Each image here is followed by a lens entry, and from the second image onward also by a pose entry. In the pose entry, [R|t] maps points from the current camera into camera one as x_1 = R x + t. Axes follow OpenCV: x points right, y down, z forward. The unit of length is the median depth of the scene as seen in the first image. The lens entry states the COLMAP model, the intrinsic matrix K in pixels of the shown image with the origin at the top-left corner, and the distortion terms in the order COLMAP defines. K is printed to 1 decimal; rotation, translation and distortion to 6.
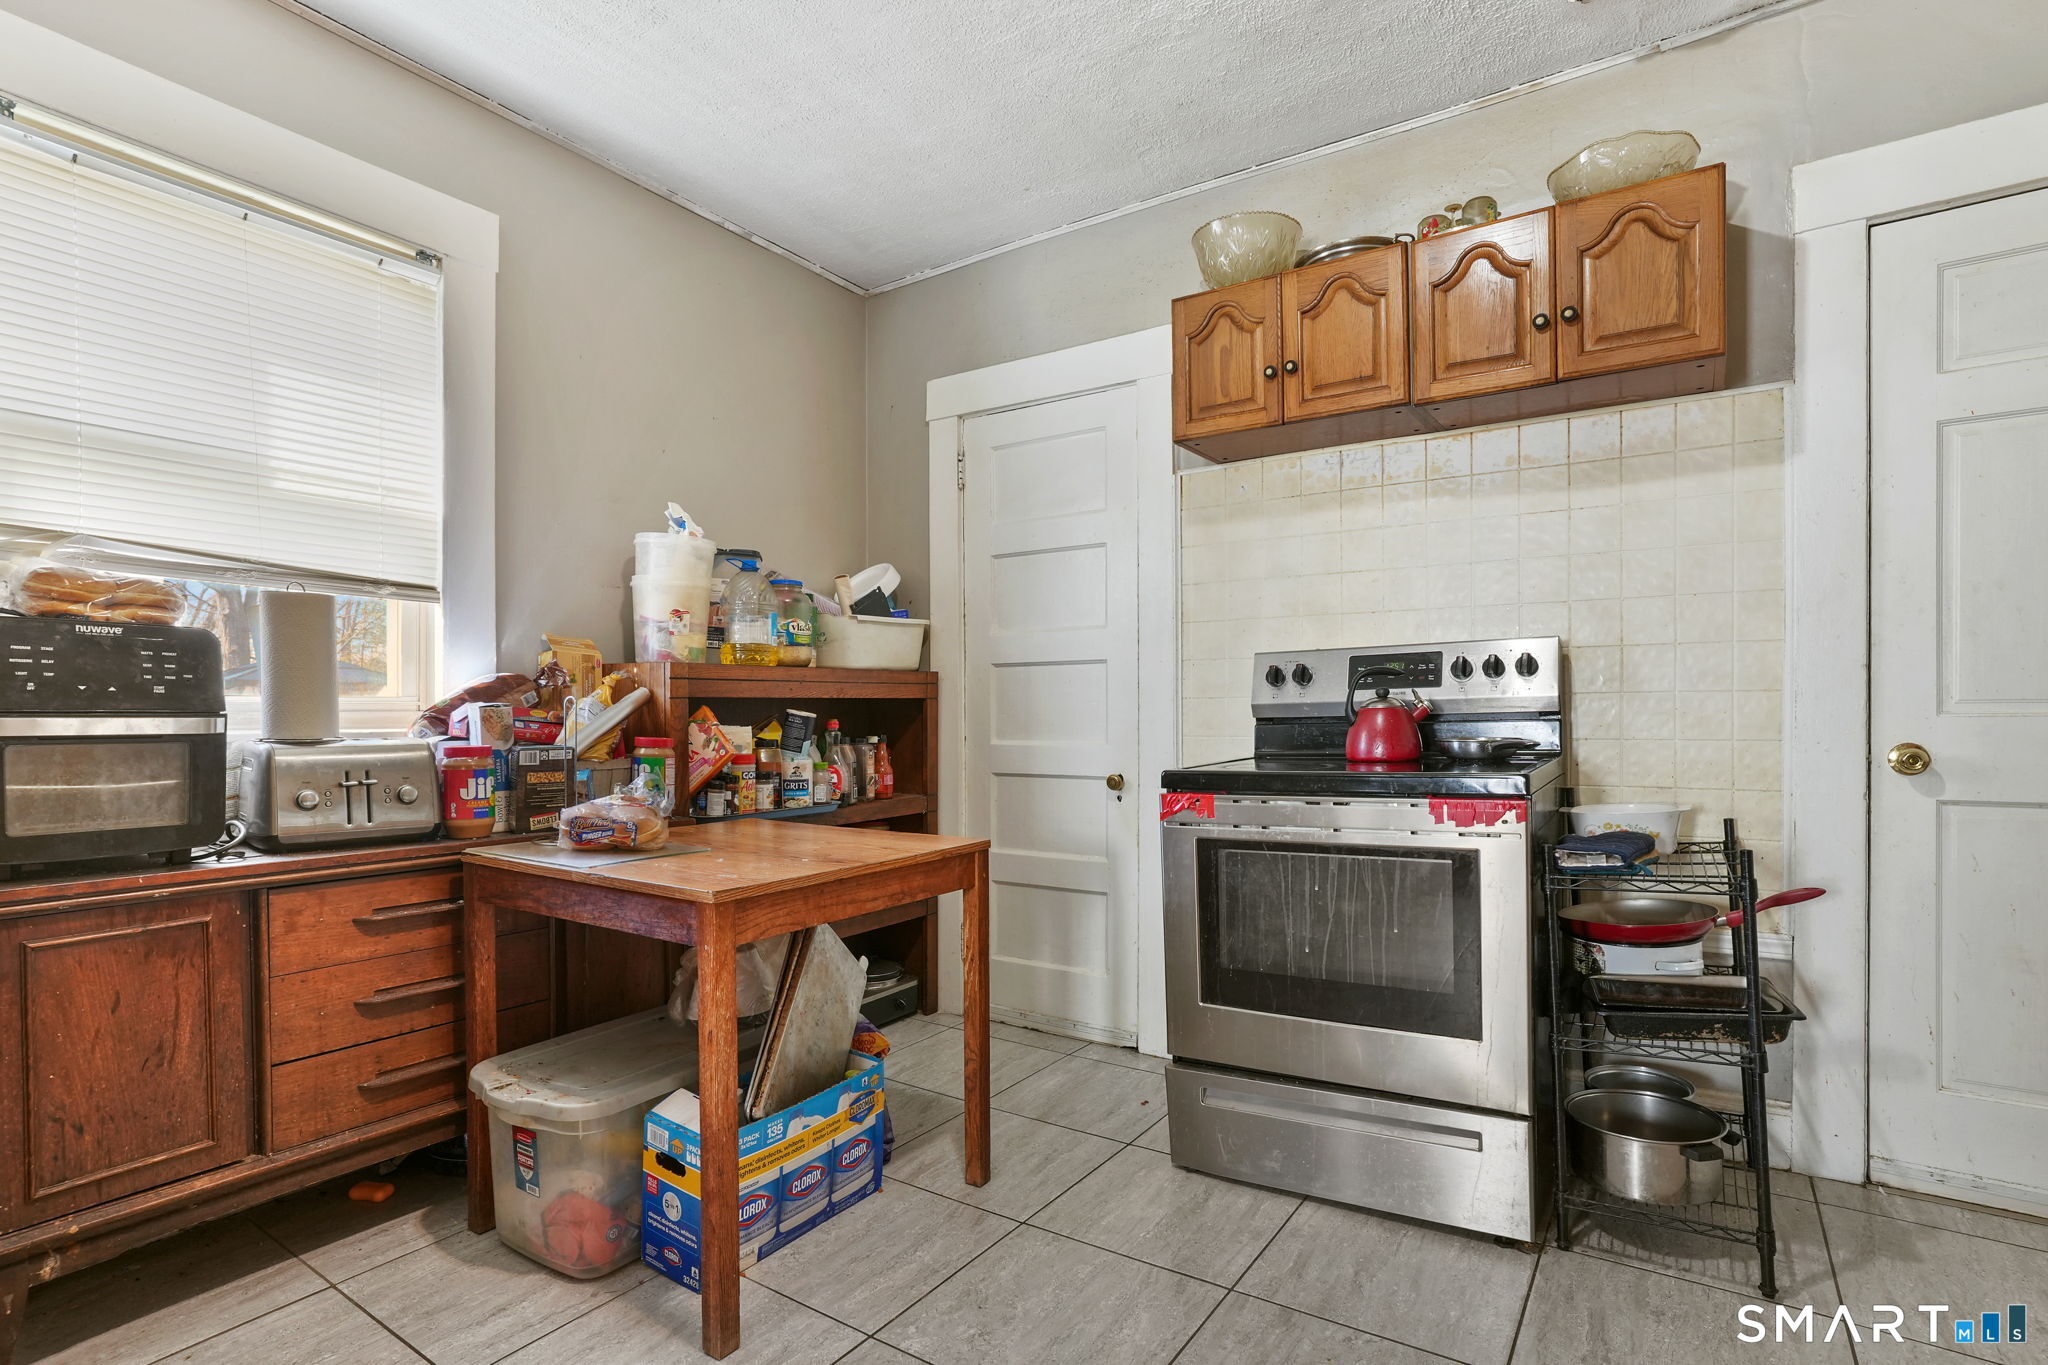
lens RADIAL K [[1034.9, 0, 1038.5], [0, 1034.9, 694.7], [0, 0, 1]] dist [-0.066011, 0.044428]
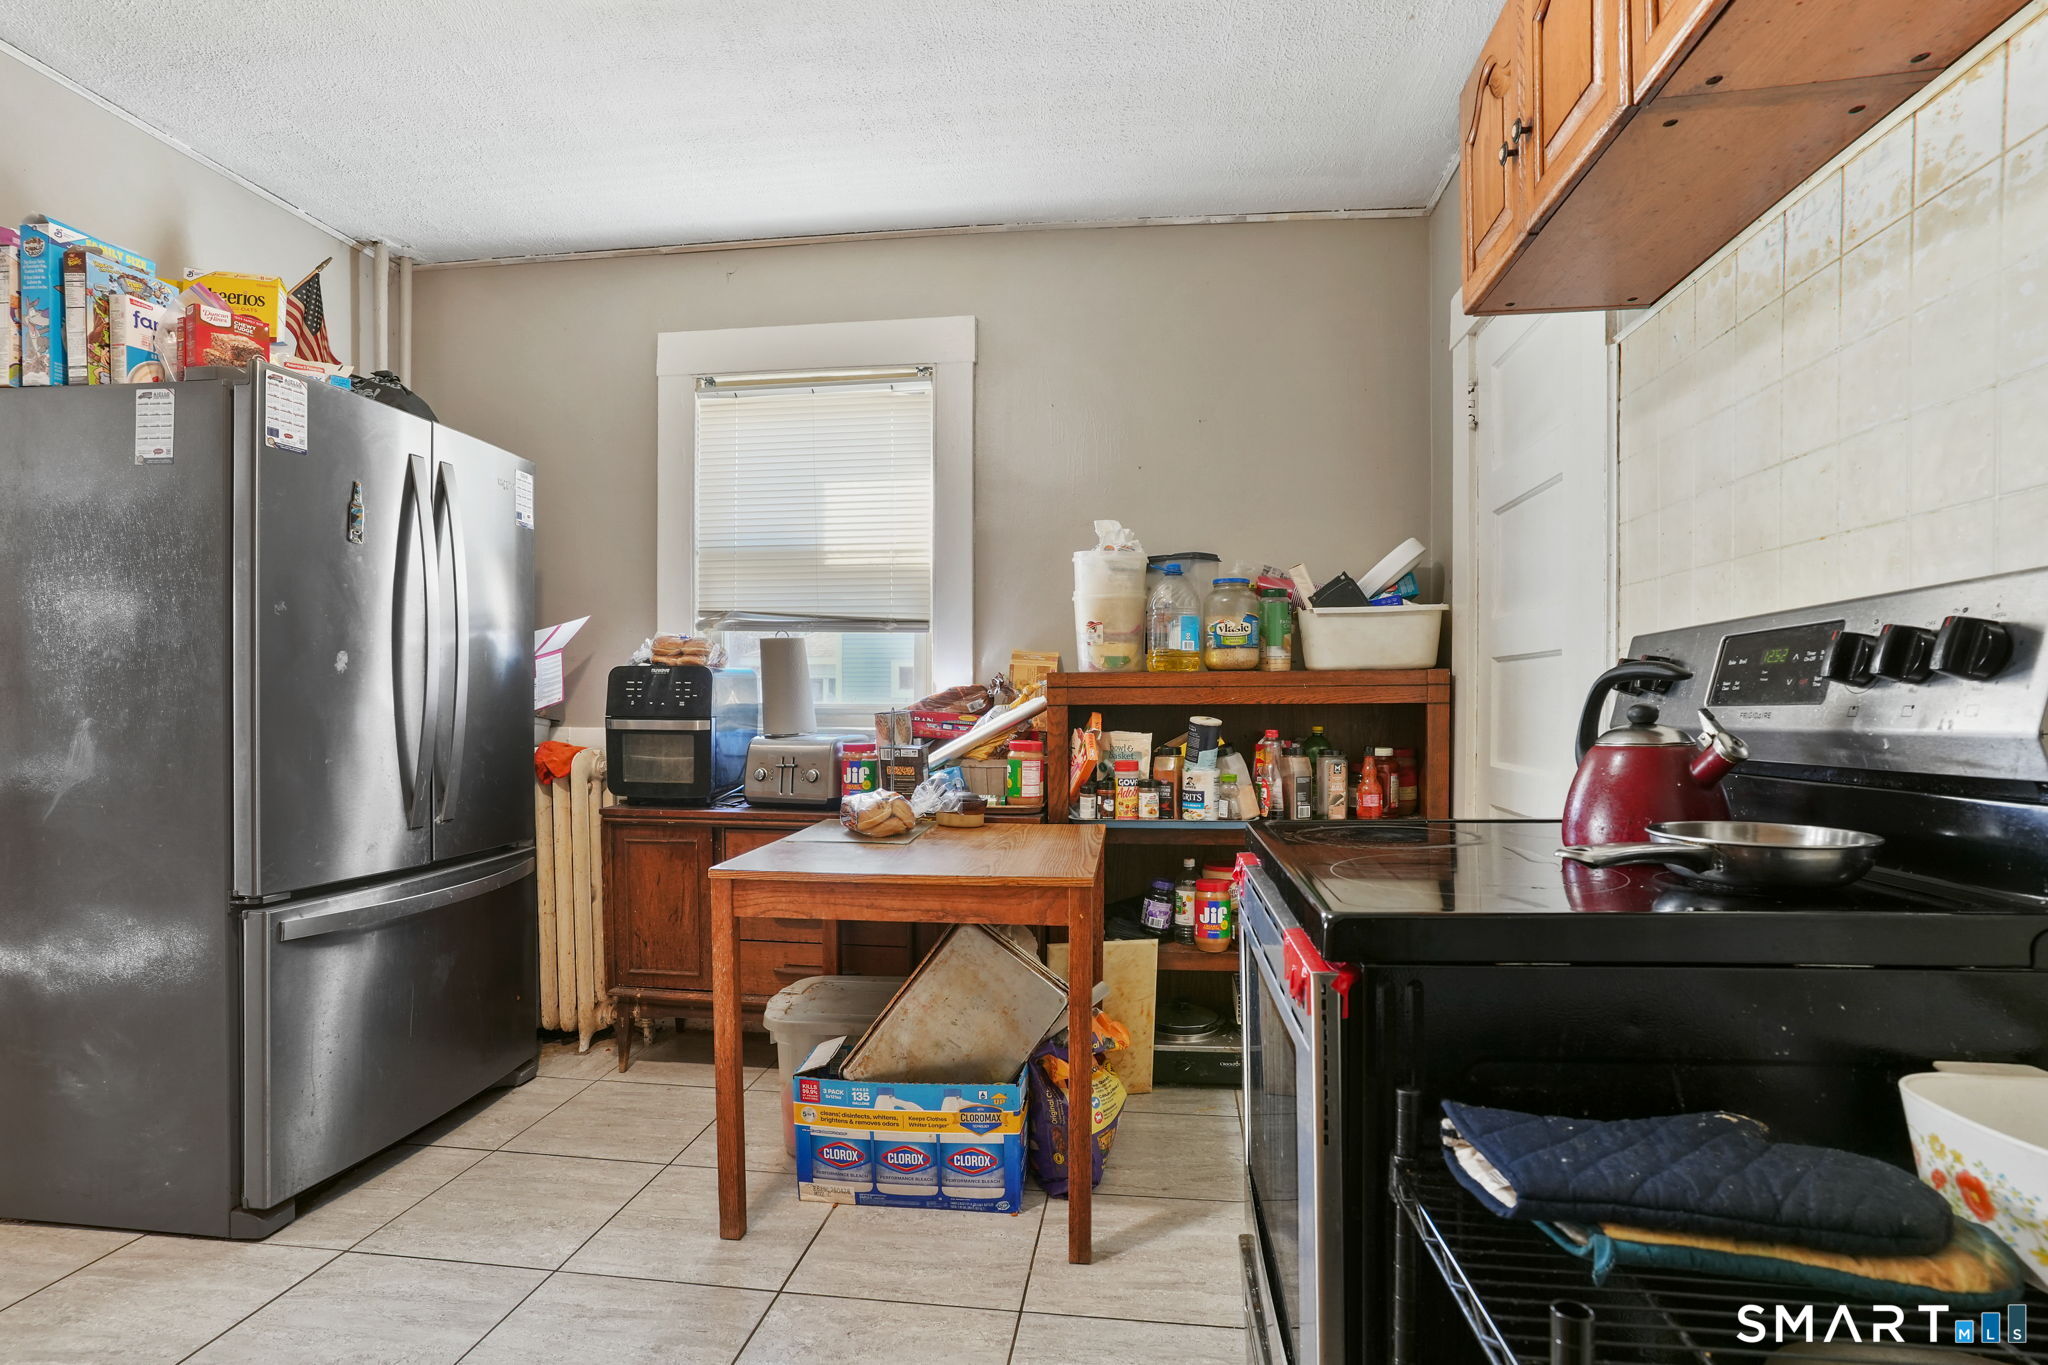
lens RADIAL K [[1034.9, 0, 1038.5], [0, 1034.9, 694.7], [0, 0, 1]] dist [-0.066011, 0.044428]
pose [[0.432972, 0.002480, -0.901404, 0.739483], [0.012317, 0.999887, 0.008667, -0.021647], [0.901323, -0.014855, 0.432892, 0.605322]]
